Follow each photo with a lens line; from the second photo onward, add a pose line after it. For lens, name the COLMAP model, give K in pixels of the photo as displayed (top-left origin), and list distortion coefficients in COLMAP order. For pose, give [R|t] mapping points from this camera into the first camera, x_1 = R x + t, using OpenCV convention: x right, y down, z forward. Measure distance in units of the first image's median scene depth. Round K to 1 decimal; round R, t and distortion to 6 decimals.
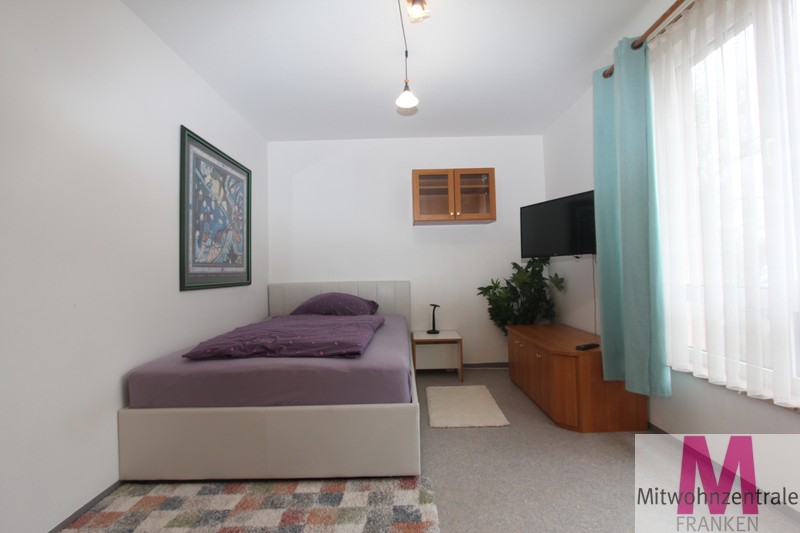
lens RADIAL K [[363.2, 0, 402.5], [0, 363.2, 265.2], [0, 0, 1]] dist [-0.018555, -0.000174]
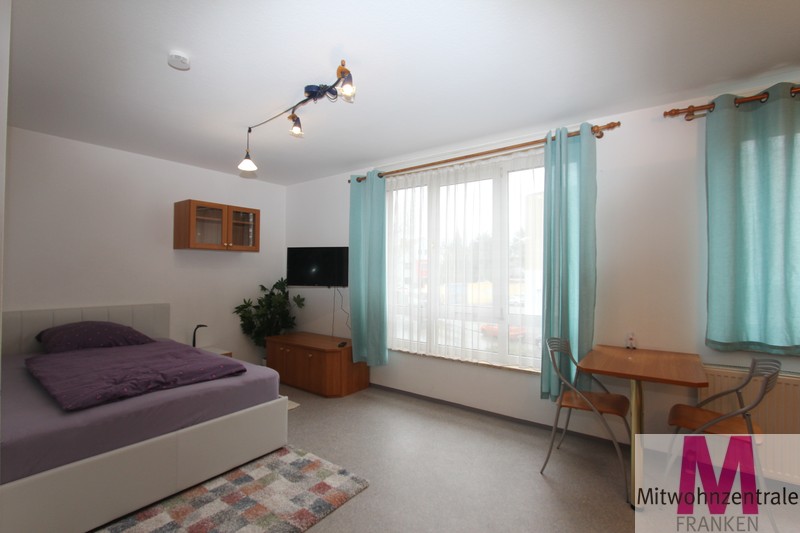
lens RADIAL K [[363.2, 0, 399.4], [0, 363.2, 268.4], [0, 0, 1]] dist [-0.018555, -0.000174]
pose [[0.603742, 0.035274, 0.796399, -0.663196], [-0.034906, 0.999232, -0.017796, -0.098636], [-0.796415, -0.017055, 0.604510, -0.188793]]
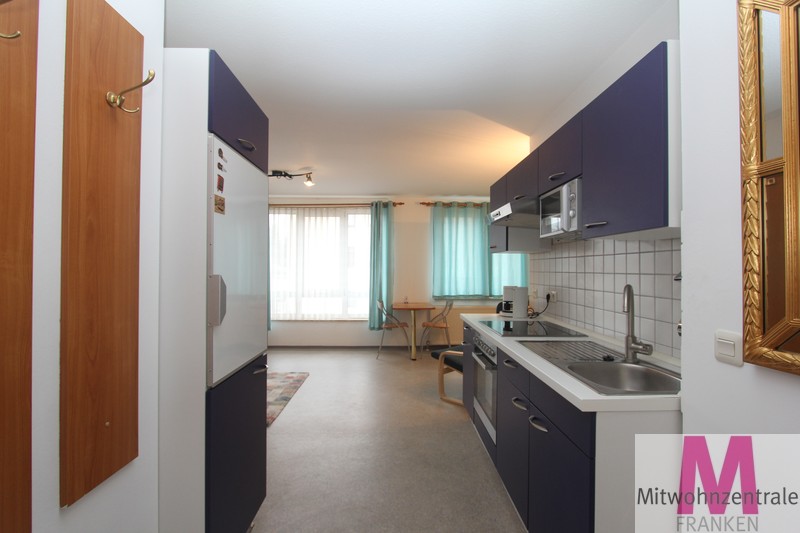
lens RADIAL K [[363.2, 0, 400.4], [0, 363.2, 266.3], [0, 0, 1]] dist [-0.018555, -0.000174]
pose [[-0.004095, 0.029370, 0.999560, -1.861091], [-0.026327, 0.999219, -0.029468, -0.077970], [-0.999645, -0.026436, -0.003319, -0.035359]]
